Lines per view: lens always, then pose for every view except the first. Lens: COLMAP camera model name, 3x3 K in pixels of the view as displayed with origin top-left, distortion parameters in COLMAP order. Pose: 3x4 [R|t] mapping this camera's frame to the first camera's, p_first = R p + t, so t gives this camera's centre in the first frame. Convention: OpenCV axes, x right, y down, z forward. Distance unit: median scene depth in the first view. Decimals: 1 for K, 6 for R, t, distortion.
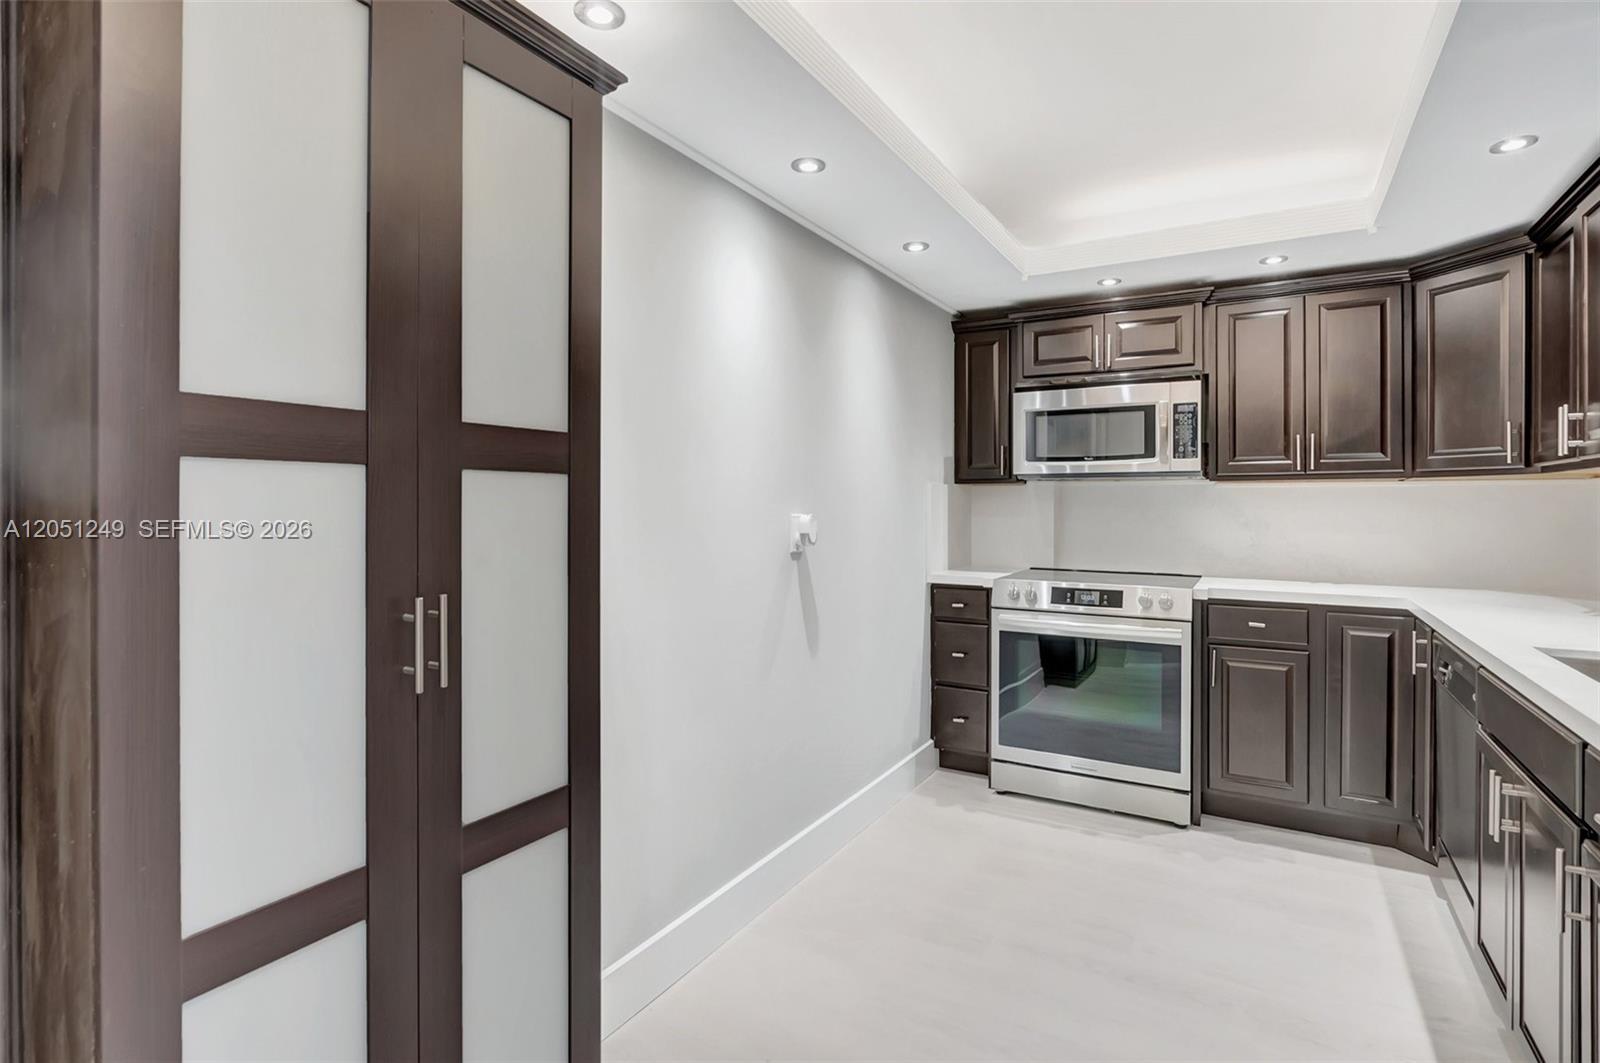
lens RADIAL K [[804.7, 0, 803.1], [0, 804.7, 509.1], [0, 0, 1]] dist [-0.004165, 0.000119]
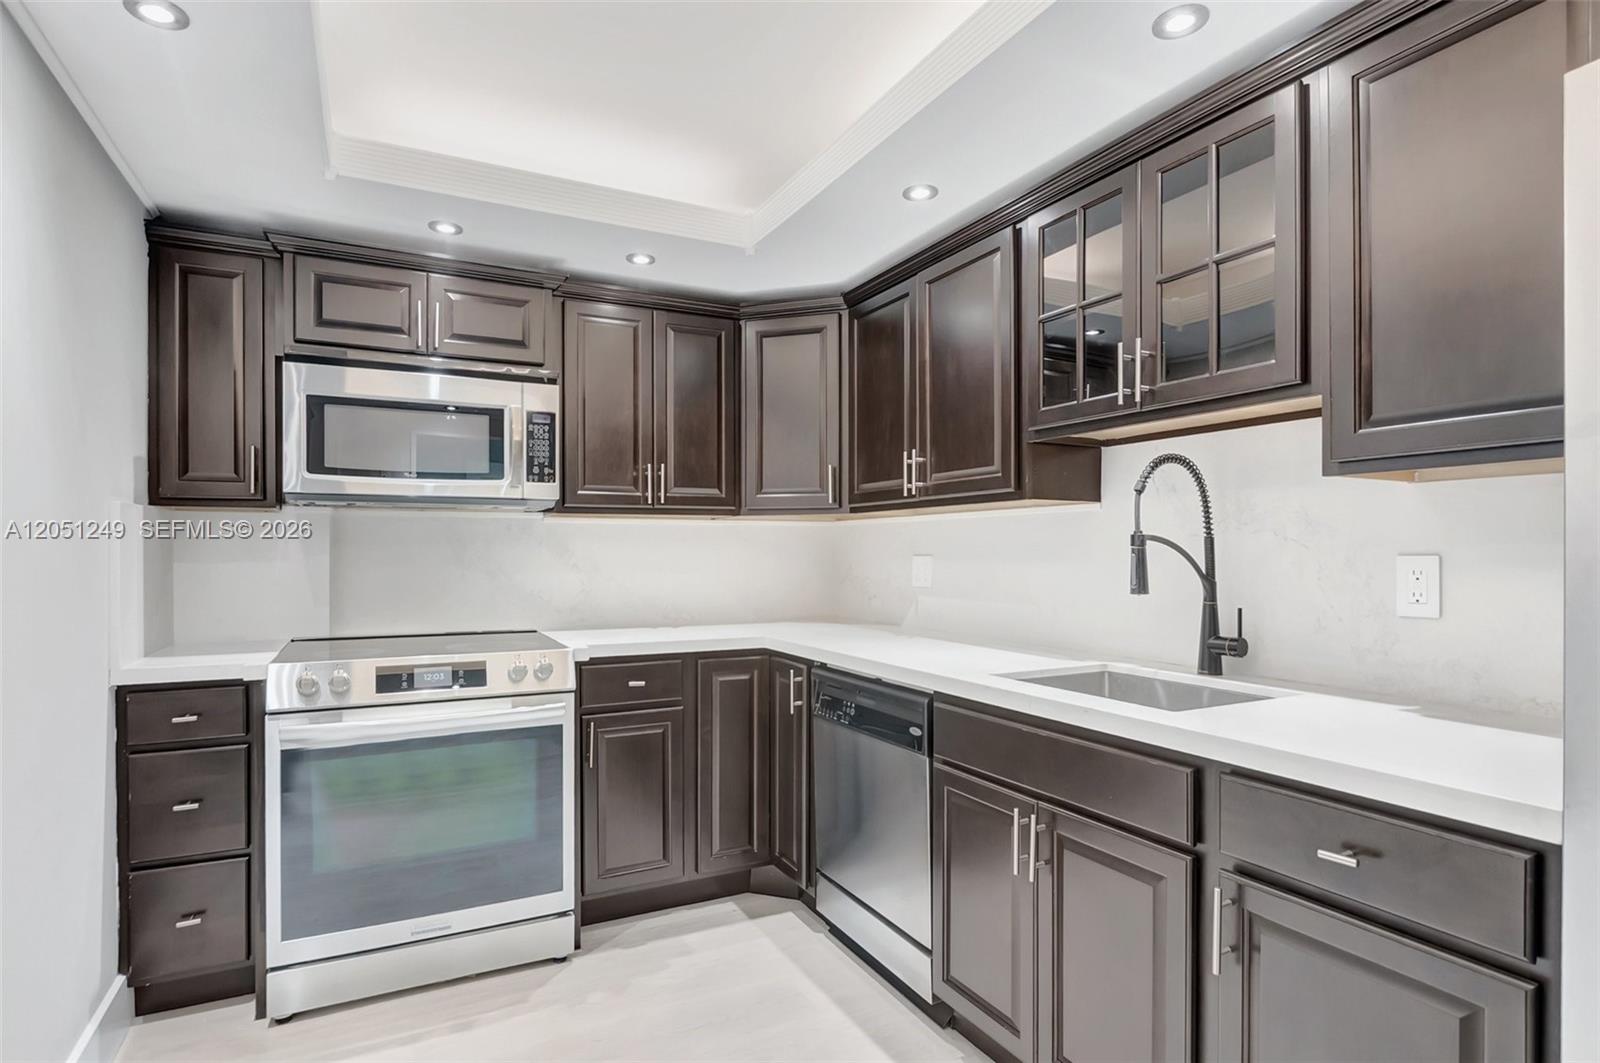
lens RADIAL K [[821.6, 0, 801.7], [0, 821.6, 549.3], [0, 0, 1]] dist [-0.010827, 0.000624]
pose [[0.537846, -0.001395, 0.843042, -0.061914], [0.008170, 0.999960, -0.003557, 0.007105], [-0.843004, 0.008801, 0.537836, 0.358536]]
